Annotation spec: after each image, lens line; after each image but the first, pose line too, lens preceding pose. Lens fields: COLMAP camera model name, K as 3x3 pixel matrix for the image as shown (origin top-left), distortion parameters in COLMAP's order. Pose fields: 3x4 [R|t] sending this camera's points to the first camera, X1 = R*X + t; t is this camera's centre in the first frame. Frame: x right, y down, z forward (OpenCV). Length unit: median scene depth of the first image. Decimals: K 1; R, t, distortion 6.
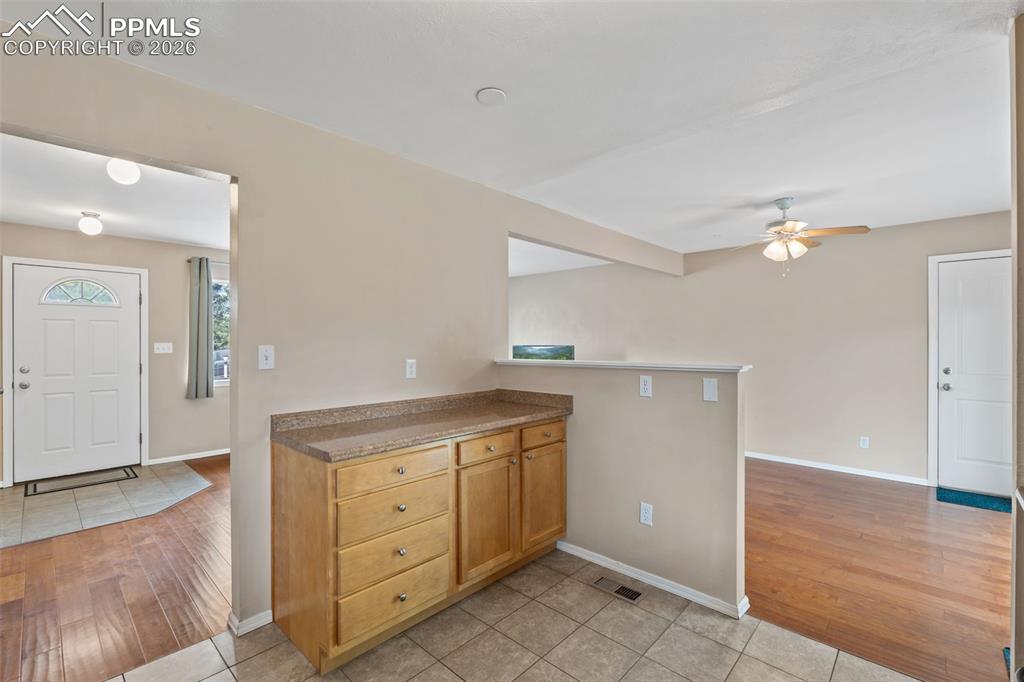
lens RADIAL K [[447.9, 0, 512.0], [0, 447.9, 338.7], [0, 0, 1]] dist [-0.001884, -0.000267]
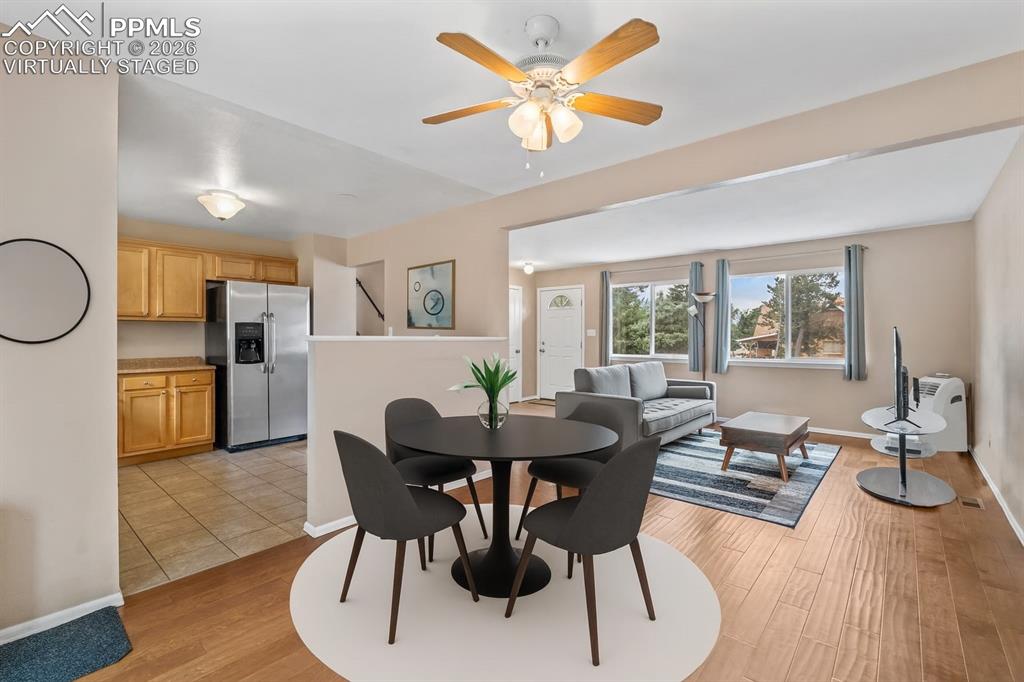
lens RADIAL K [[447.9, 0, 512.0], [0, 447.9, 338.7], [0, 0, 1]] dist [-0.001884, -0.000267]
pose [[0.037132, 0.010013, -0.999260, 0.933092], [0.004460, 0.999938, 0.010186, 0.029089], [0.999300, -0.004835, 0.037085, 0.800173]]
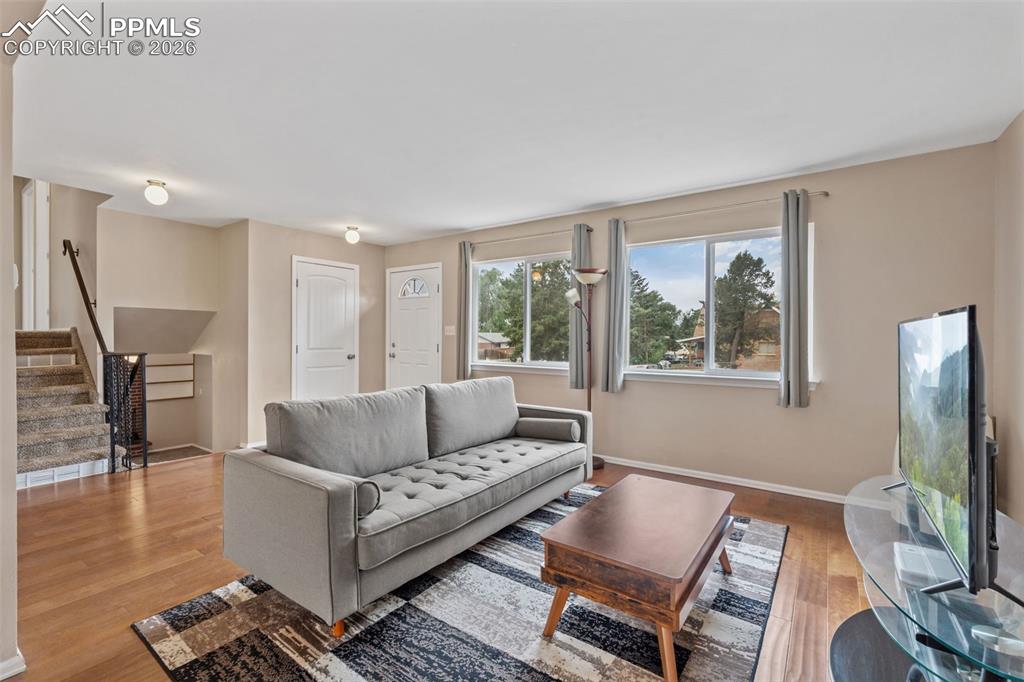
lens RADIAL K [[447.9, 0, 512.0], [0, 447.9, 338.7], [0, 0, 1]] dist [-0.001884, -0.000267]
pose [[0.139975, 0.009452, -0.990110, 0.401397], [0.001459, 0.999951, 0.009752, 0.036426], [0.990154, -0.002810, 0.139955, 1.199104]]
